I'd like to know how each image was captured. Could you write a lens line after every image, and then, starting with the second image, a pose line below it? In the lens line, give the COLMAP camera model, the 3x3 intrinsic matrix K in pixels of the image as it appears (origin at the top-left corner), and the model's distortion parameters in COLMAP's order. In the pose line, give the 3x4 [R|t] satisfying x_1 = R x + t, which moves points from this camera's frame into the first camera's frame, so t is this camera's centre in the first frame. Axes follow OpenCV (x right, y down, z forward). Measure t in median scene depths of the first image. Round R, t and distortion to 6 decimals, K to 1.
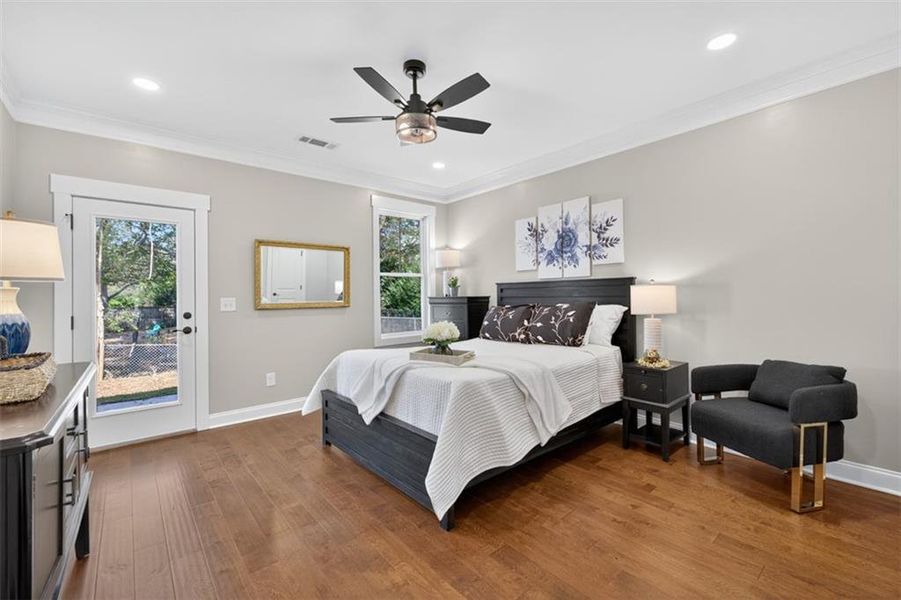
lens RADIAL K [[390.4, 0, 453.1], [0, 390.4, 300.5], [0, 0, 1]] dist [0.007365, -0.001389]
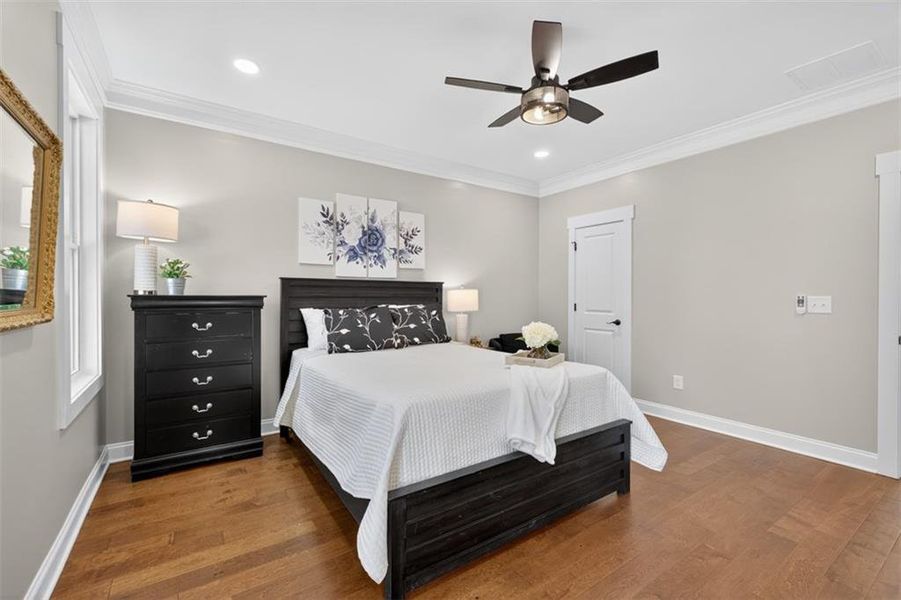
lens RADIAL K [[390.4, 0, 450.3], [0, 390.4, 296.3], [0, 0, 1]] dist [0.007365, -0.001389]
pose [[0.072690, 0.026036, 0.997015, -0.646519], [0.017618, 0.999470, -0.027385, 0.015723], [-0.997199, 0.019556, 0.072192, 0.749321]]
